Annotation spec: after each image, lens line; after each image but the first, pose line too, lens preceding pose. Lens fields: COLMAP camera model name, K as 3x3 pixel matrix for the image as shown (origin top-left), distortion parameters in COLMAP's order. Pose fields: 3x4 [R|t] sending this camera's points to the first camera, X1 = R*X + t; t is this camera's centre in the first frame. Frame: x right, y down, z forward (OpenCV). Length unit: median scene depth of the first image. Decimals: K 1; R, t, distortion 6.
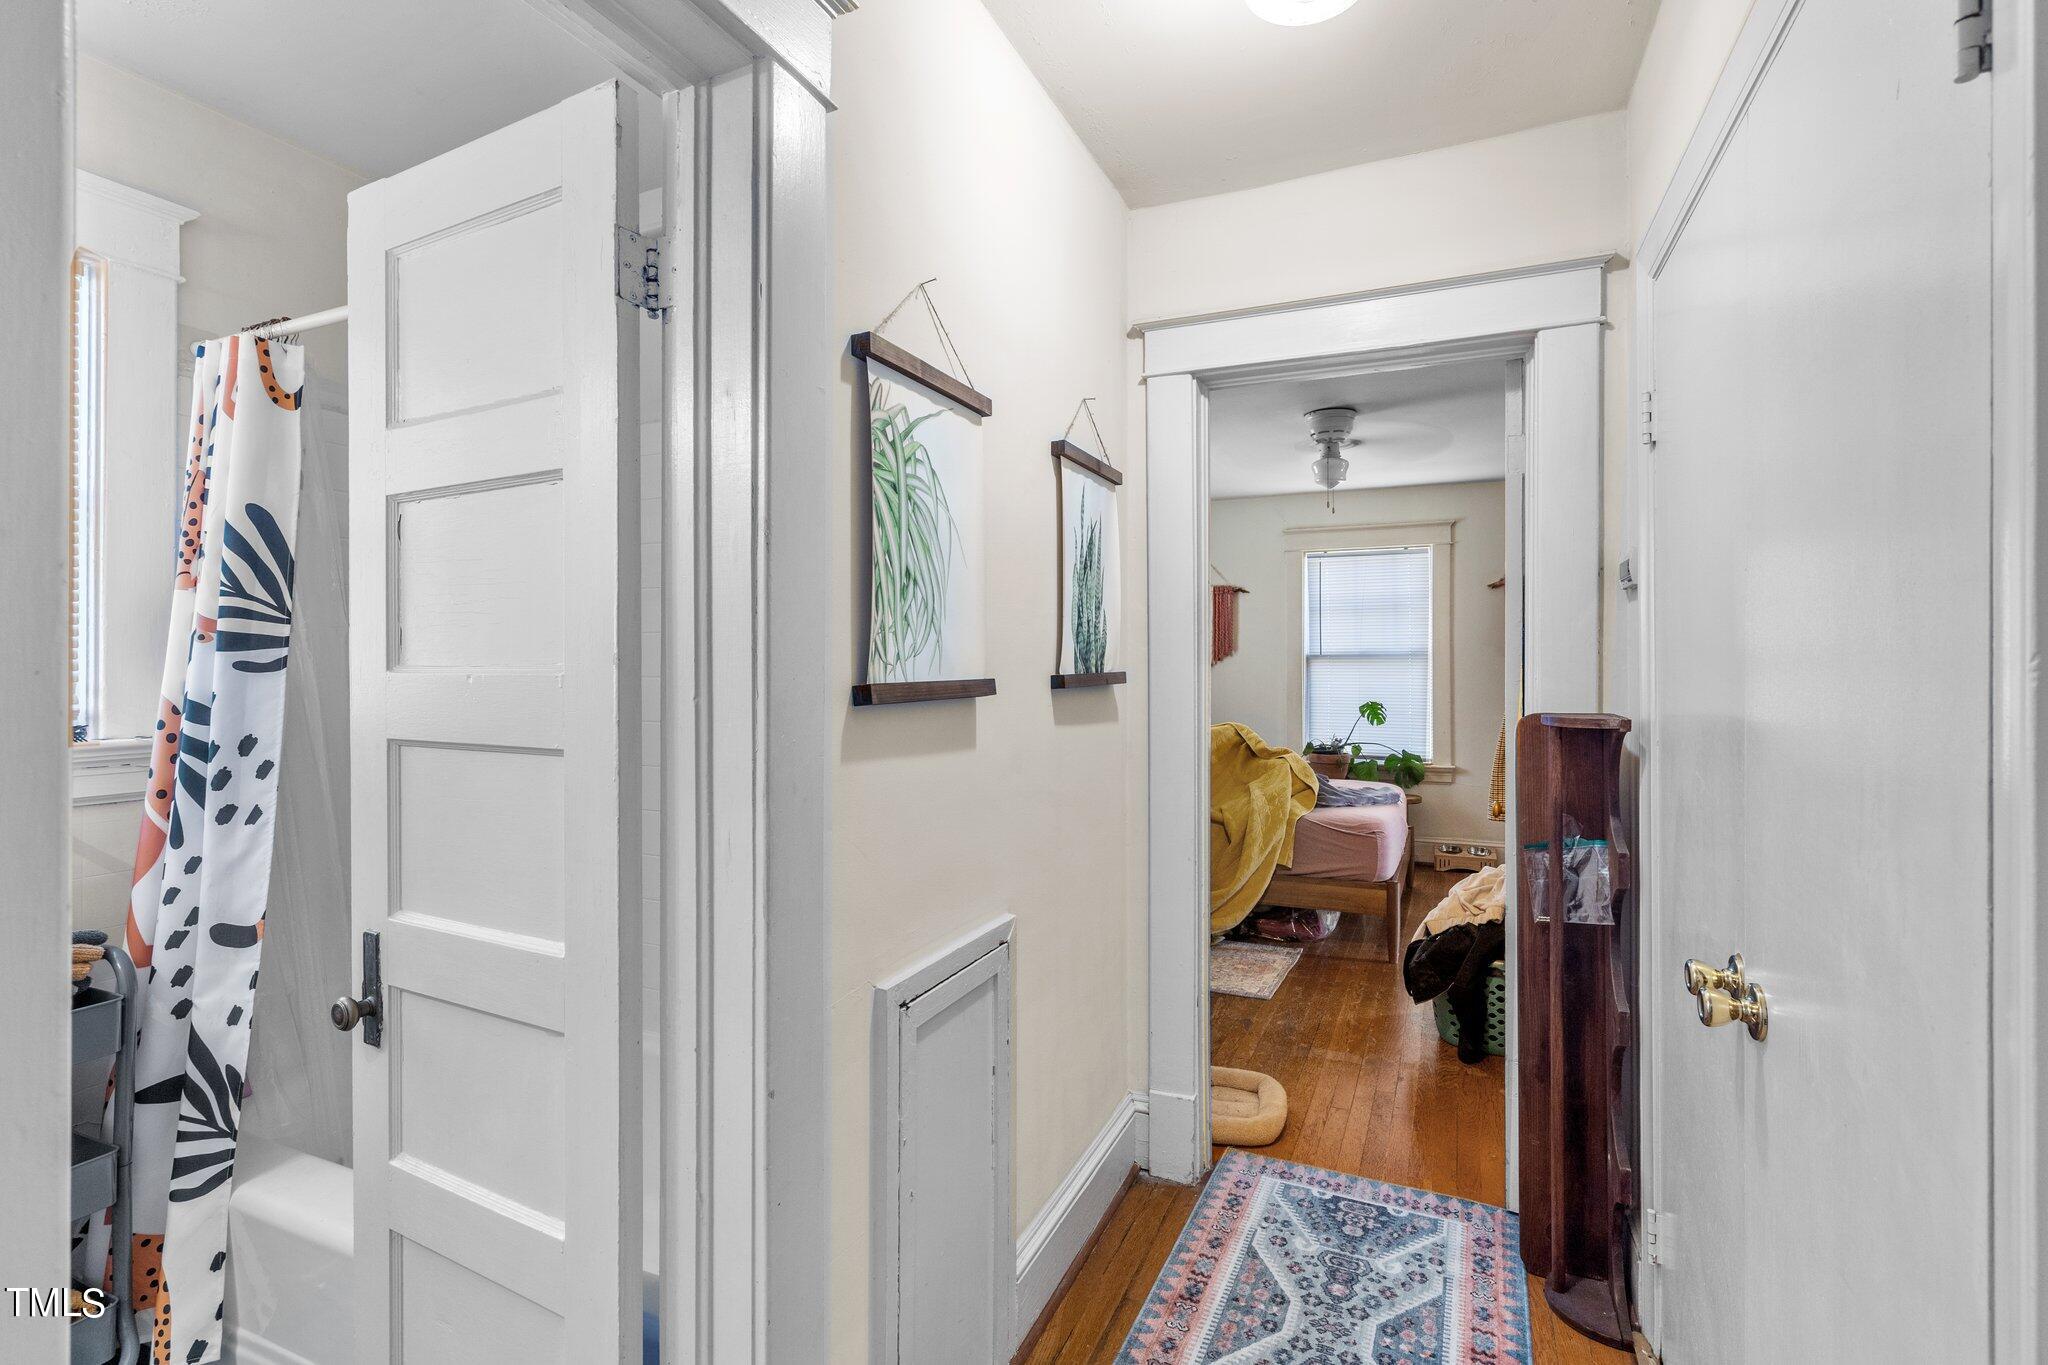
lens RADIAL K [[959.4, 0, 1024.0], [0, 959.4, 682.5], [0, 0, 1]] dist [-0.028538, -0.000052]
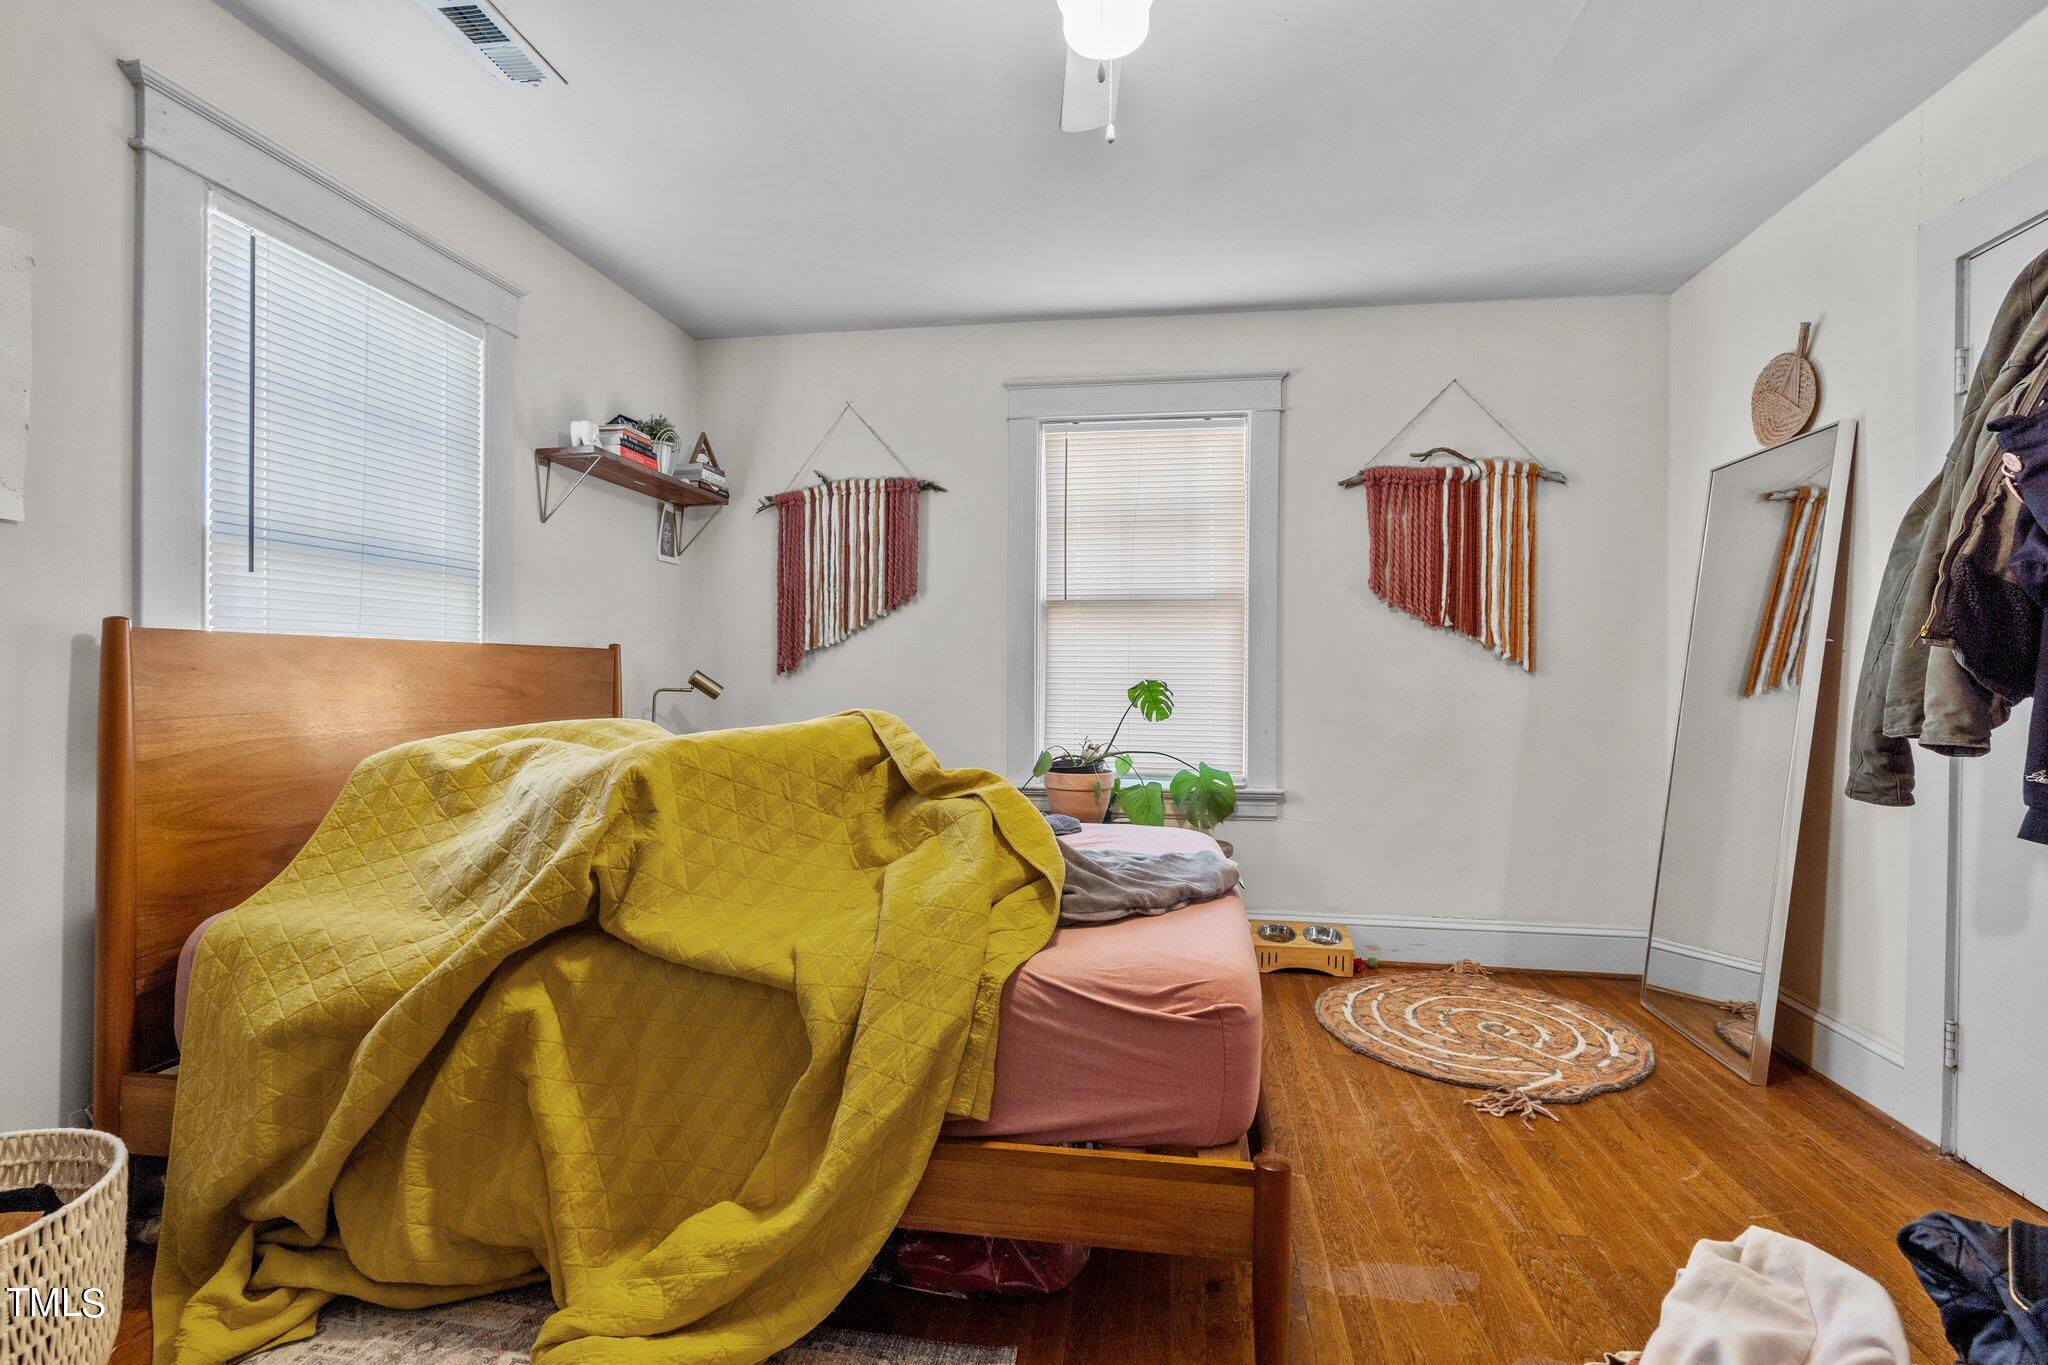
lens RADIAL K [[959.4, 0, 1024.0], [0, 959.4, 682.5], [0, 0, 1]] dist [-0.028538, -0.000052]
pose [[0.965579, 0.008253, 0.259978, 0.141670], [-0.006681, 0.999954, -0.006932, 0.026495], [-0.260023, 0.004957, 0.965590, 0.465911]]
